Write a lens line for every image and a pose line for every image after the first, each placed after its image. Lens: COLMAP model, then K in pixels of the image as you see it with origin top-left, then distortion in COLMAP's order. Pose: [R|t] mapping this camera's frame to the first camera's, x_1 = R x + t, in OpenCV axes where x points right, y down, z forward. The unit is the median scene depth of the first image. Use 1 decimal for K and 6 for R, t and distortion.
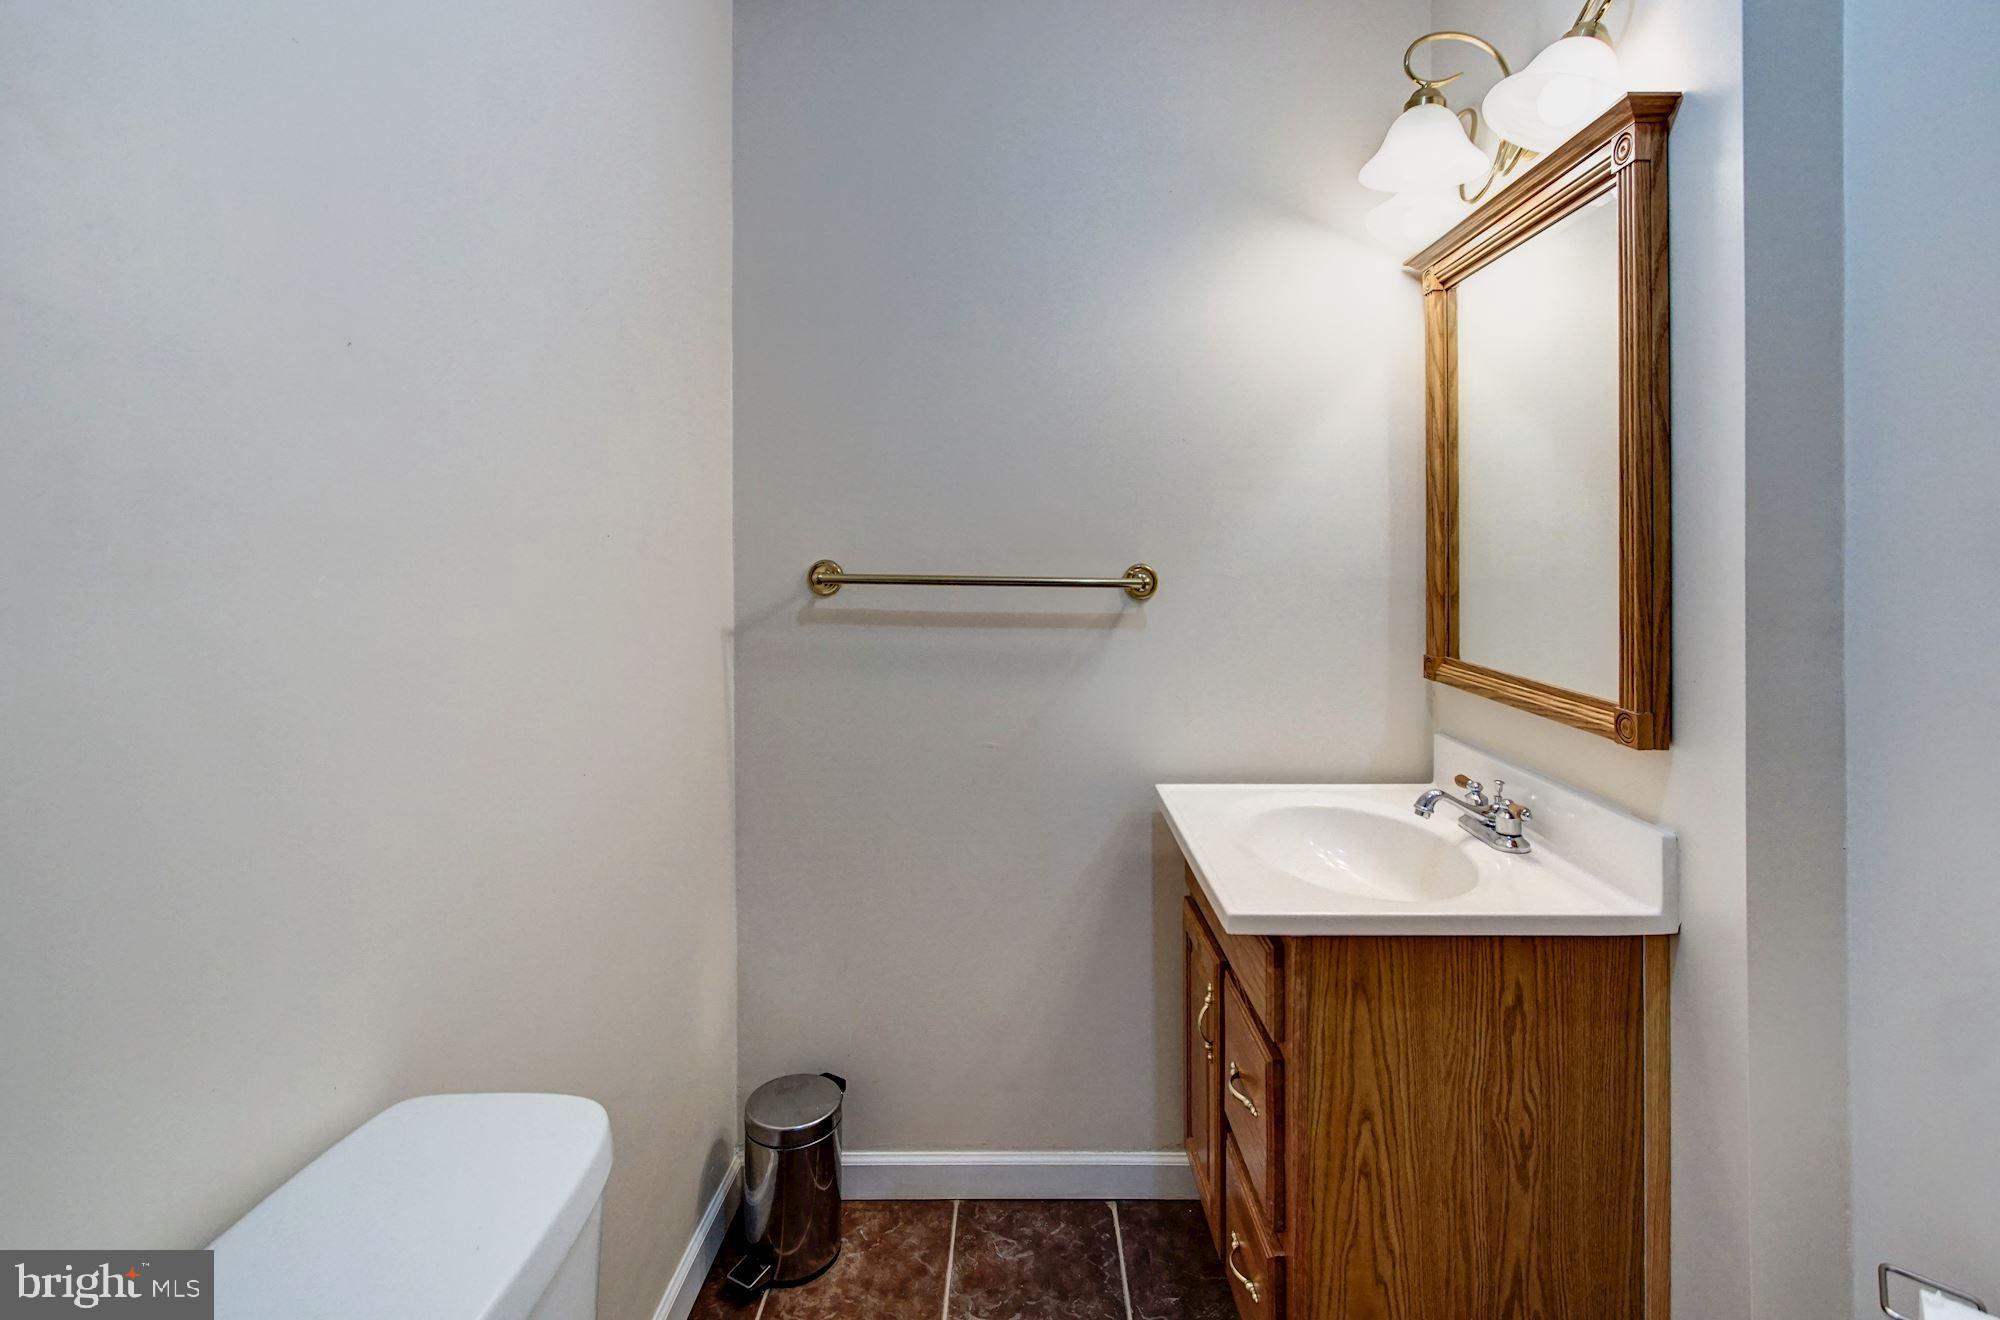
lens RADIAL K [[917.7, 0, 1019.6], [0, 917.7, 546.0], [0, 0, 1]] dist [-0.001131, 0.002143]
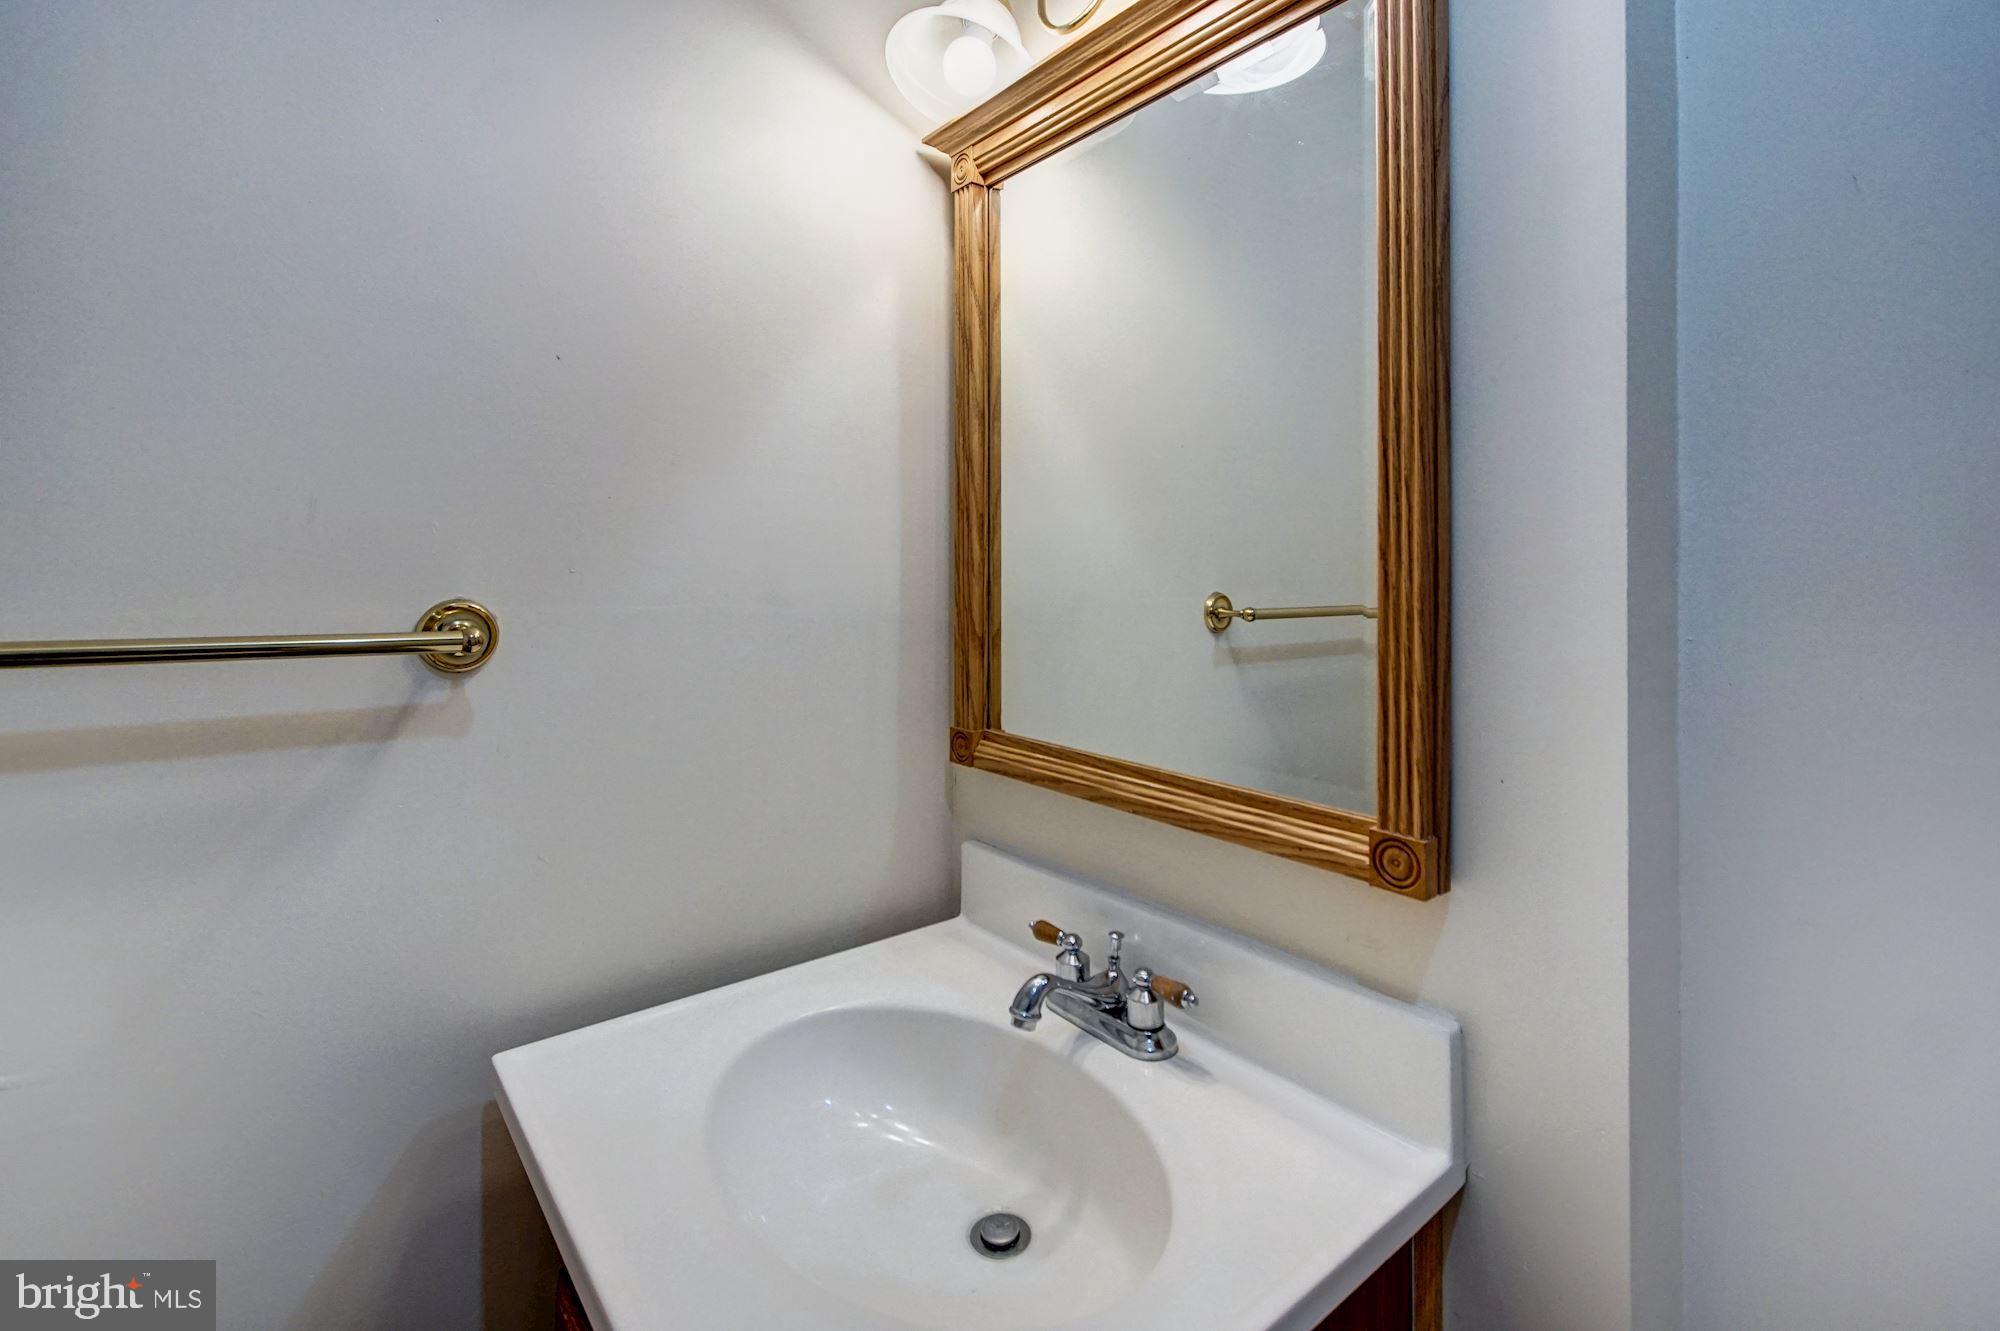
lens RADIAL K [[917.7, 0, 1024.2], [0, 917.7, 558.8], [0, 0, 1]] dist [-0.001131, 0.002143]
pose [[0.766388, 0.007120, 0.642339, 0.058227], [-0.002864, 0.999967, -0.007667, 0.000952], [-0.642372, 0.004036, 0.766382, 0.515022]]
